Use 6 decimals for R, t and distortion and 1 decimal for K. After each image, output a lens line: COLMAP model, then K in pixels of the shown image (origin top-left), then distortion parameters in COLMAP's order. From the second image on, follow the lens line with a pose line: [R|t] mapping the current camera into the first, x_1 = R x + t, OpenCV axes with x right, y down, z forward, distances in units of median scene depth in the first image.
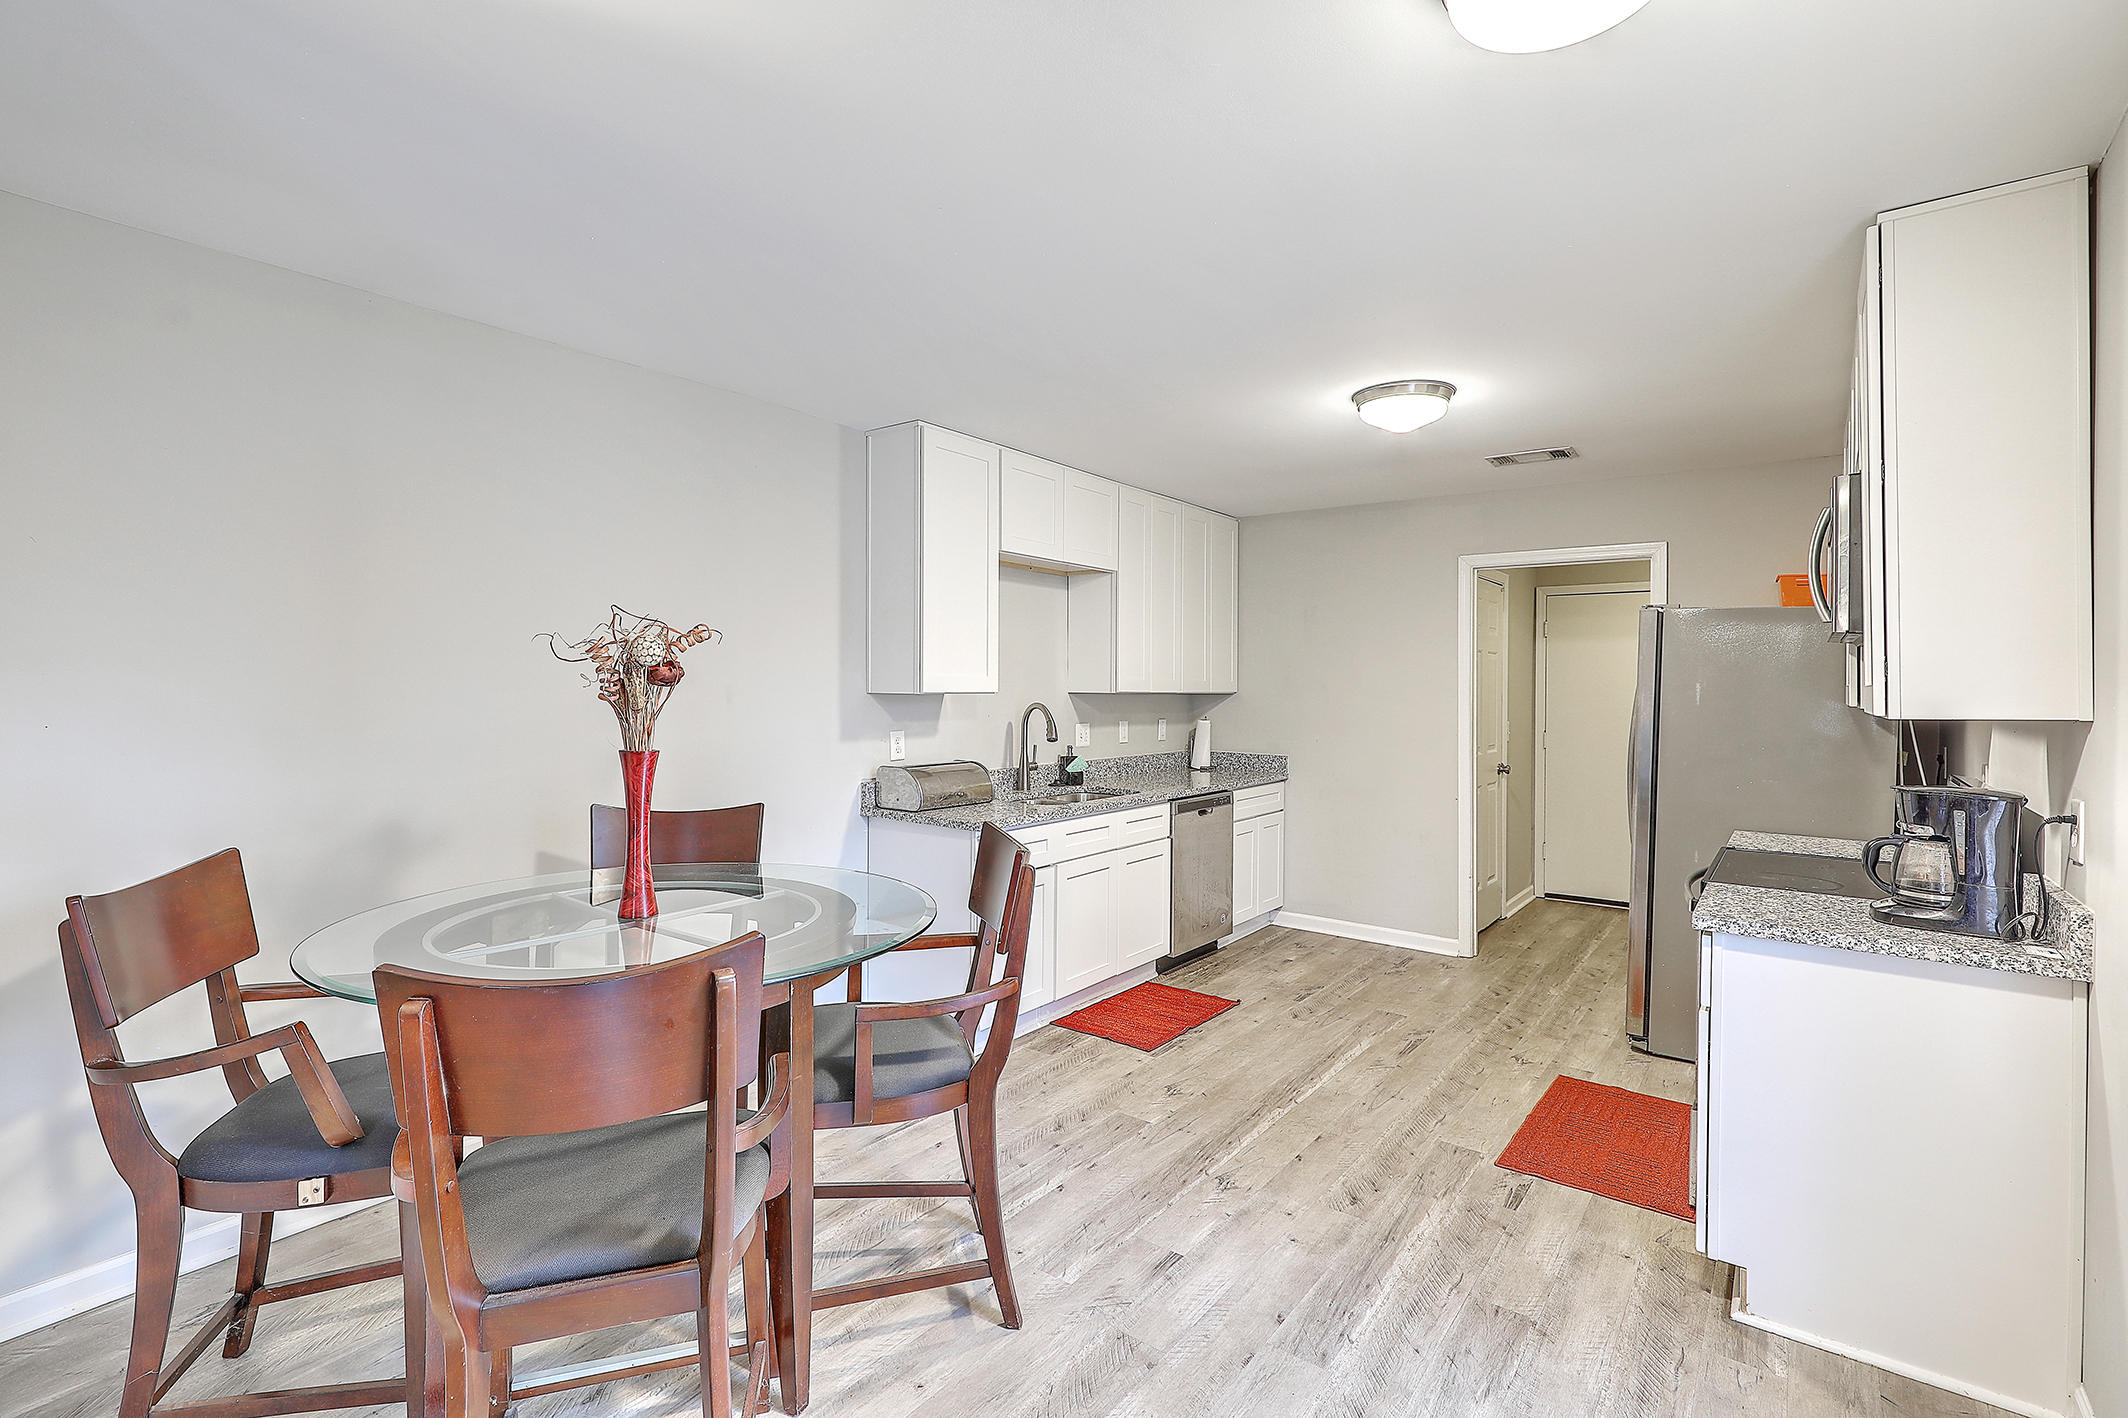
lens RADIAL K [[971.6, 0, 1071.9], [0, 971.6, 686.6], [0, 0, 1]] dist [0.004587, -0.000246]
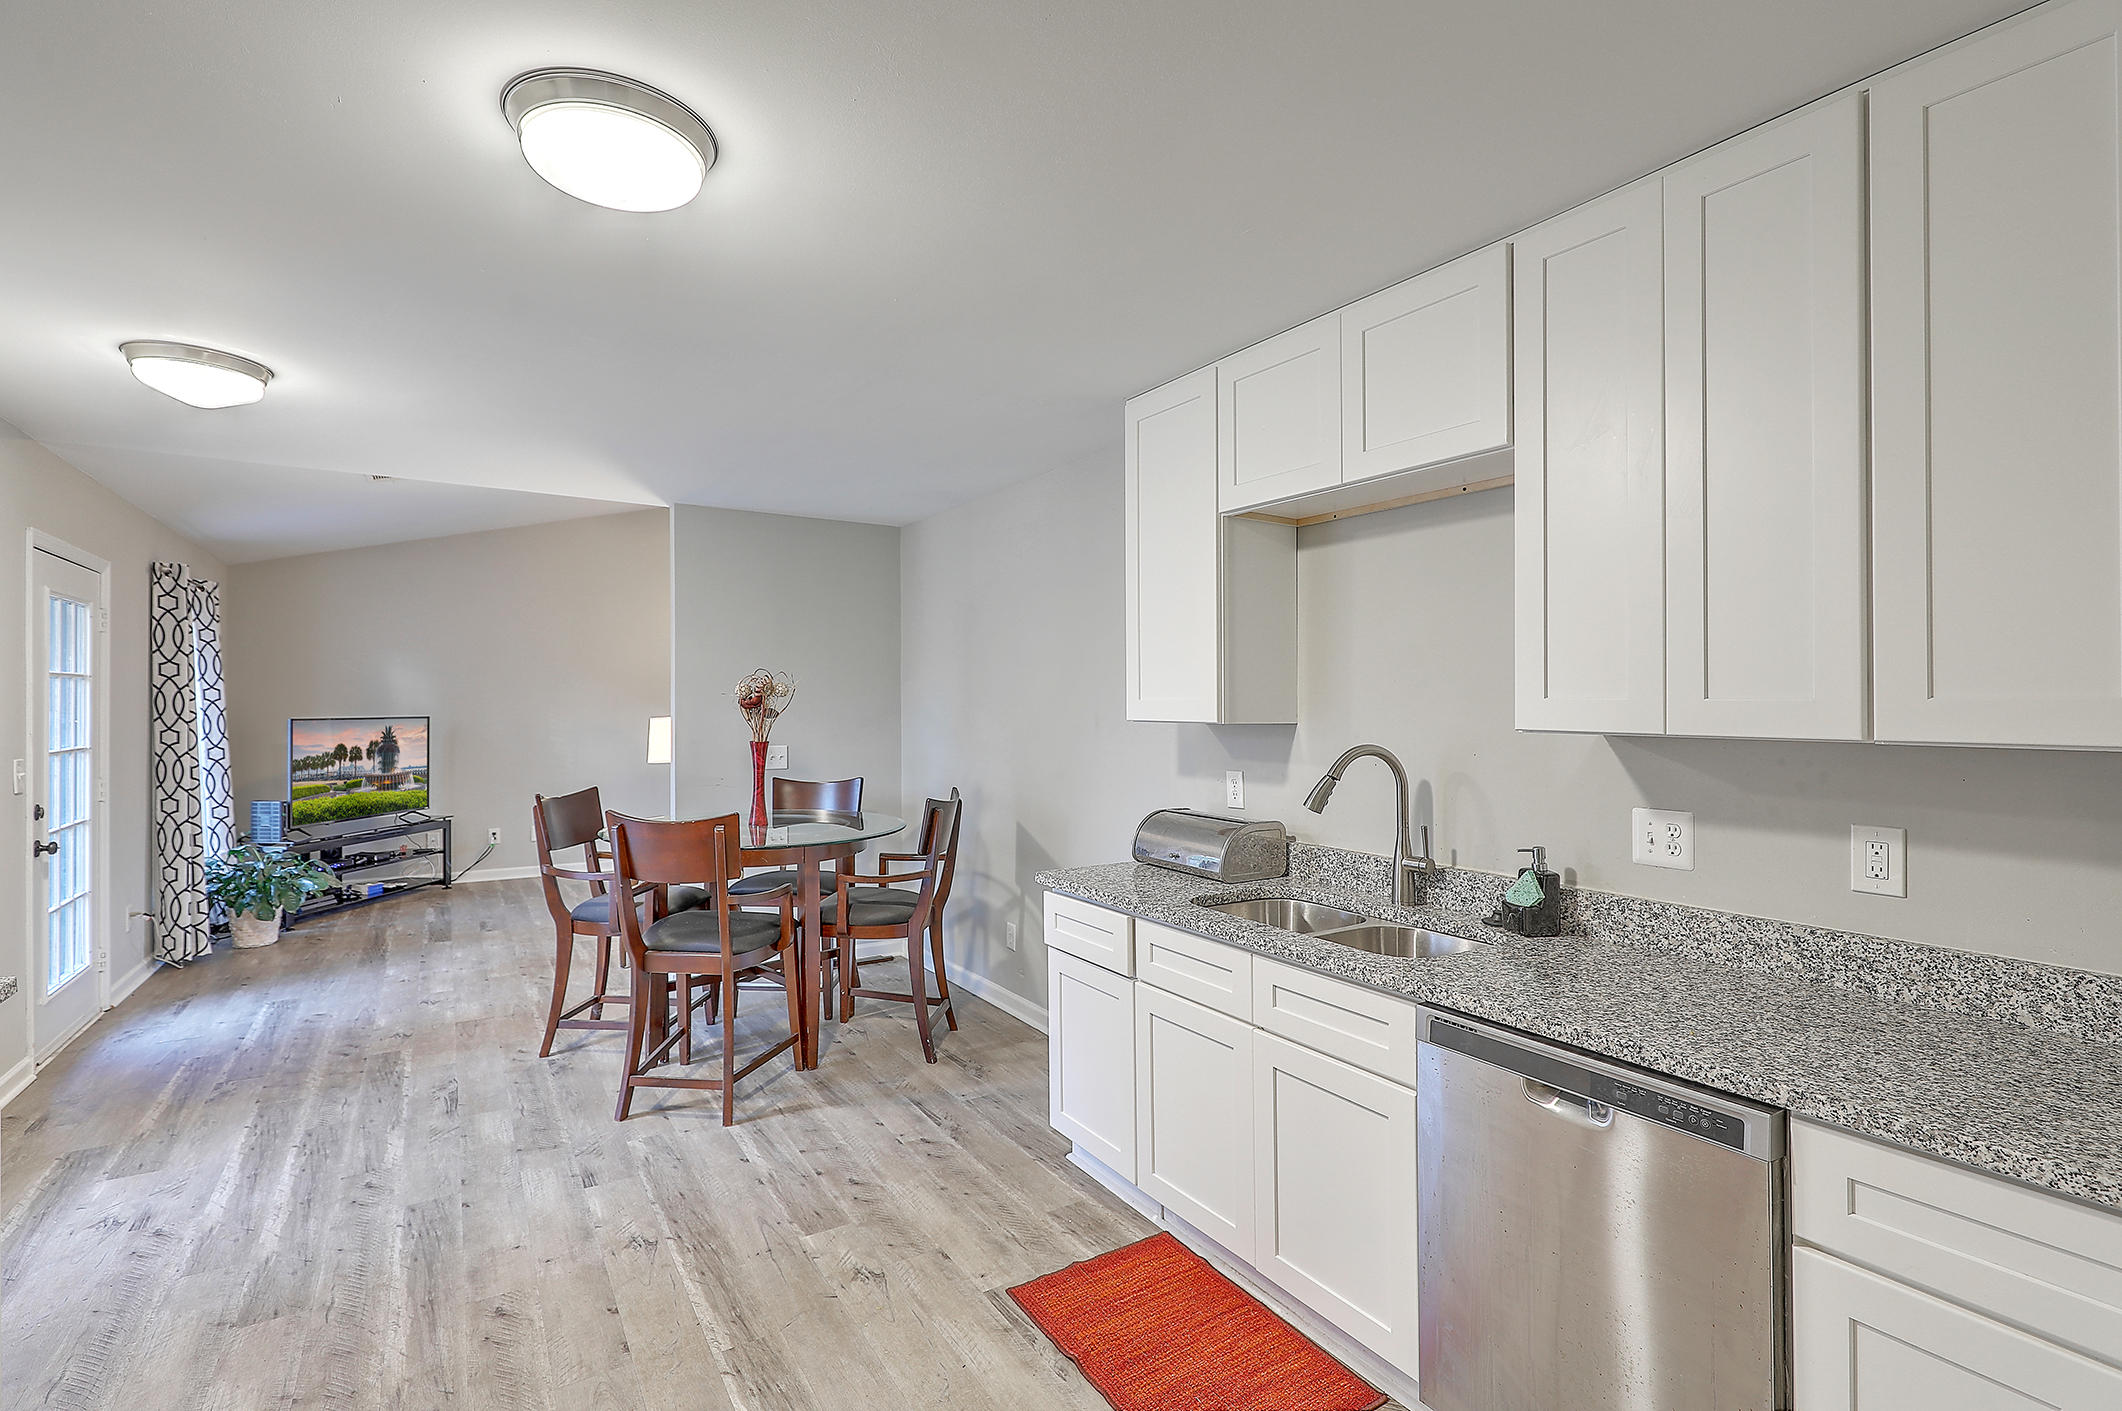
lens RADIAL K [[968.9, 0, 1079.5], [0, 968.9, 710.7], [0, 0, 1]] dist [0.004587, -0.000246]
pose [[-0.338754, -0.008639, -0.940835, 0.780683], [-0.009520, 0.999938, -0.005754, 0.003892], [0.940827, 0.007007, -0.338815, 1.491894]]
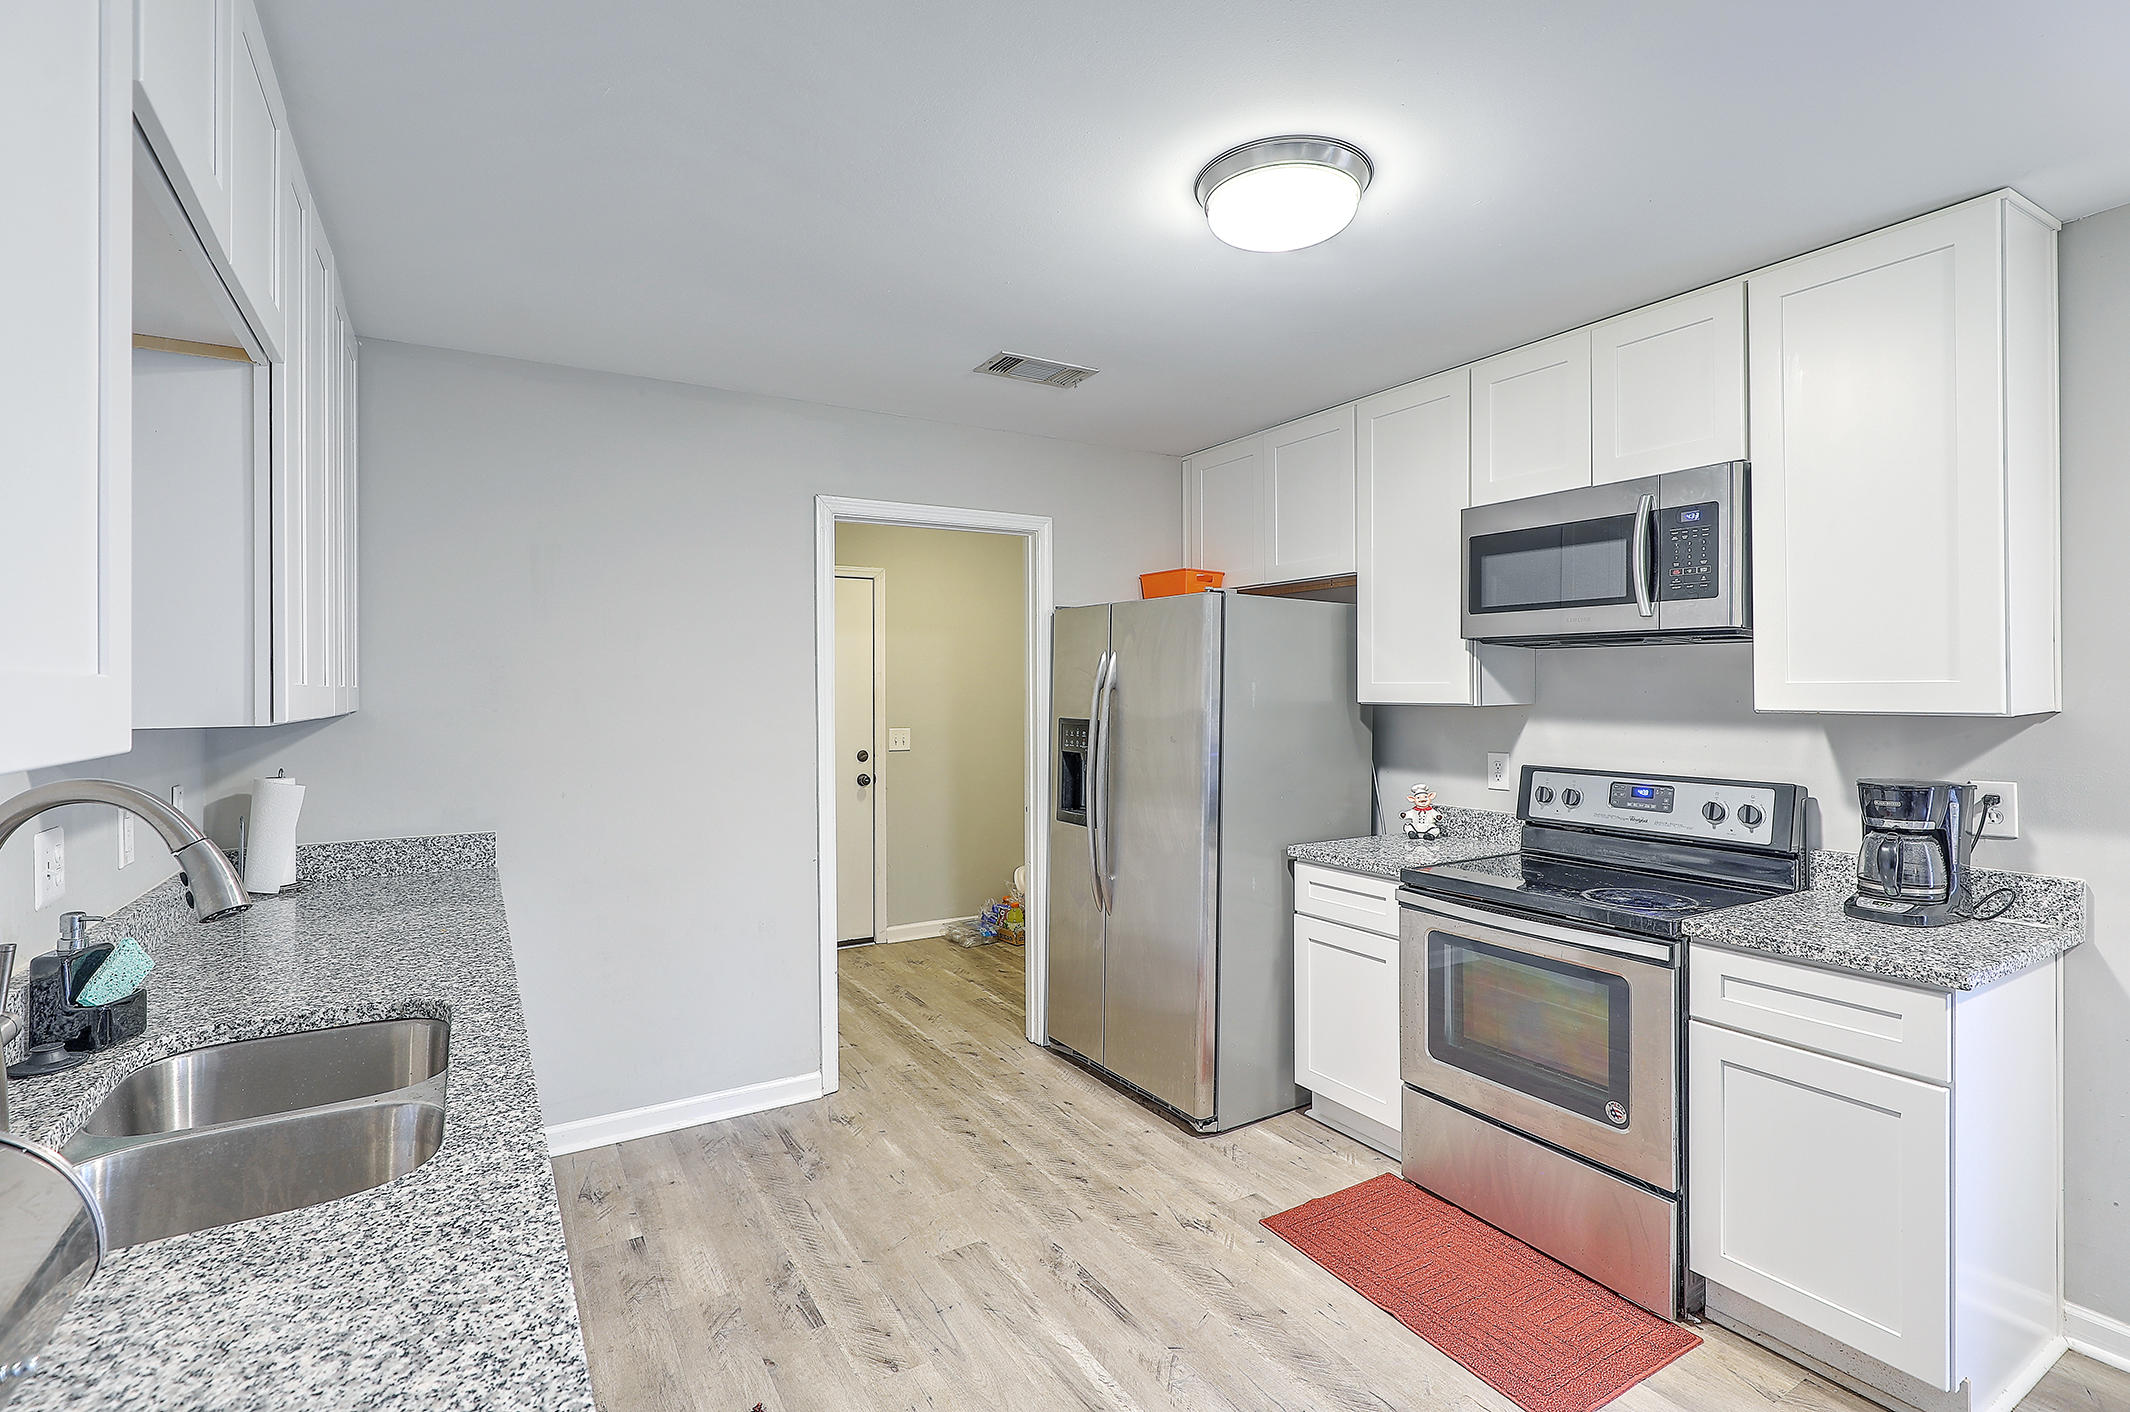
lens RADIAL K [[972.5, 0, 1062.3], [0, 972.5, 684.7], [0, 0, 1]] dist [0.004587, -0.000246]
pose [[0.373055, -0.008995, 0.927766, -0.236005], [0.012112, 0.999915, 0.004824, -0.008675], [-0.927730, 0.009437, 0.373132, 0.889955]]
